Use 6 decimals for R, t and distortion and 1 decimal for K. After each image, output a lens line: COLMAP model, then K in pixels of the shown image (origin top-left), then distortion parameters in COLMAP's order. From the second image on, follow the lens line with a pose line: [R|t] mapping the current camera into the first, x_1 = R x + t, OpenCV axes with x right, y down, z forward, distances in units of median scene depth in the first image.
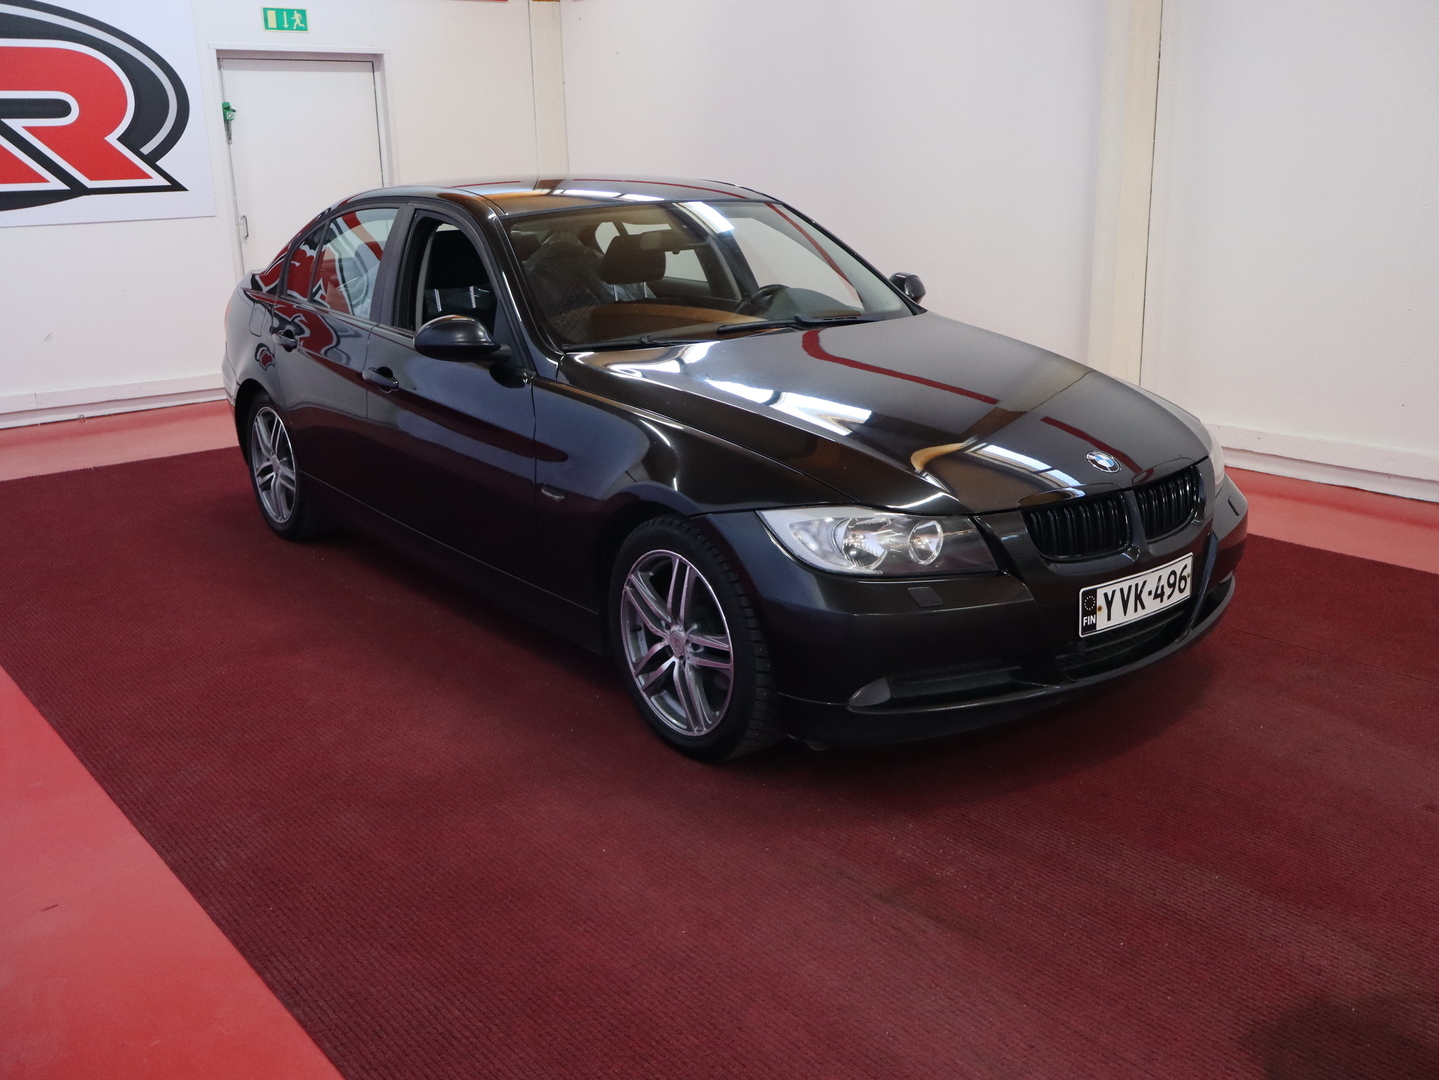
lens RADIAL K [[1366.6, 0, 717.9], [0, 1366.6, 541.8], [0, 0, 1]] dist [0.009287, 0.000000]
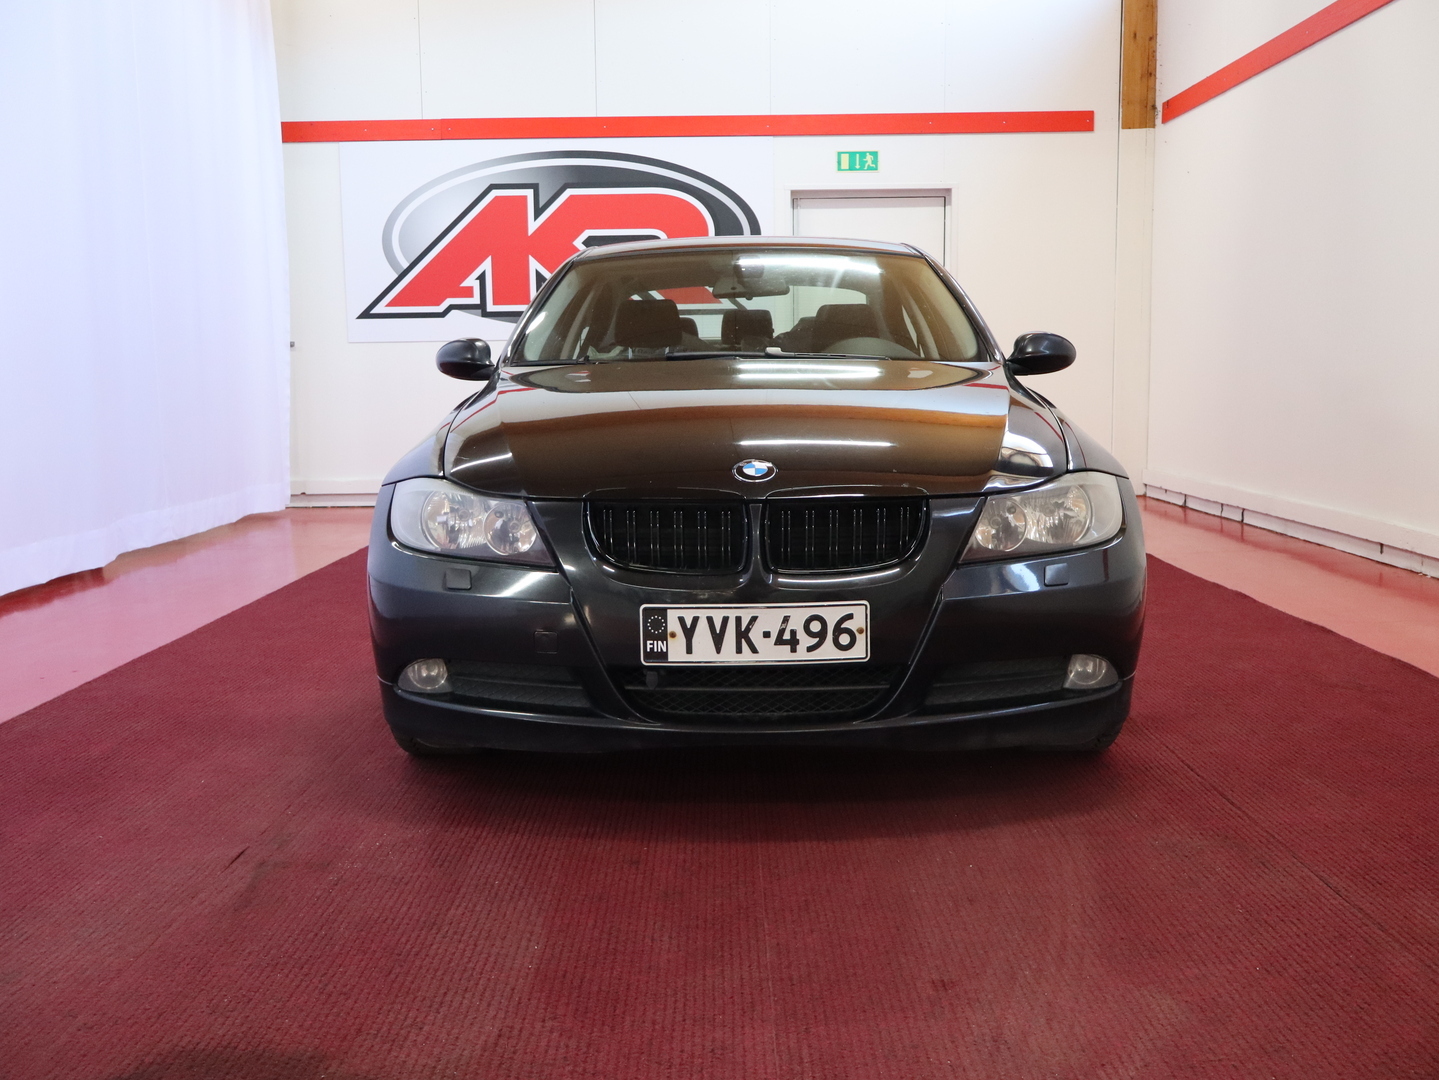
lens RADIAL K [[1366.6, 0, 722.9], [0, 1366.6, 539.3], [0, 0, 1]] dist [0.009287, 0.000000]
pose [[0.781557, 0.092570, -0.616927, 0.324908], [-0.179227, 0.980556, -0.079921, 0.021313], [0.597533, 0.173033, 0.782952, 0.148163]]
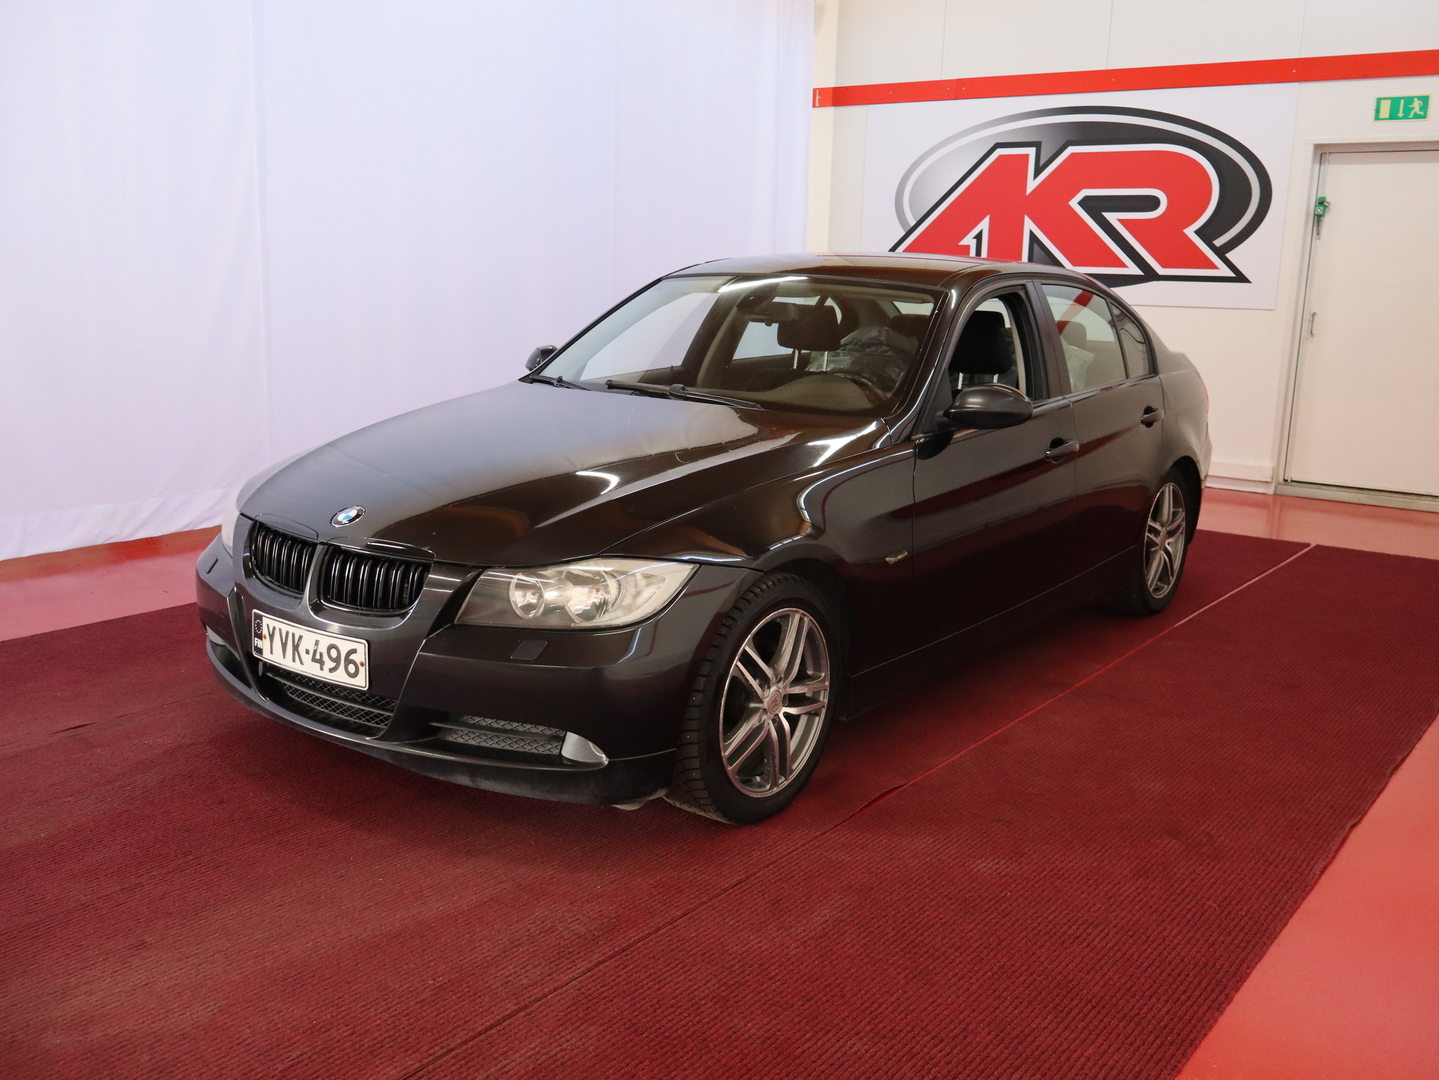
lens RADIAL K [[1366.6, 0, 719.1], [0, 1366.6, 544.6], [0, 0, 1]] dist [0.009287, 0.000000]
pose [[0.258830, 0.227846, -0.938665, 0.538847], [-0.300110, 0.942656, 0.146062, -0.110859], [0.918118, 0.243898, 0.312367, 0.394416]]
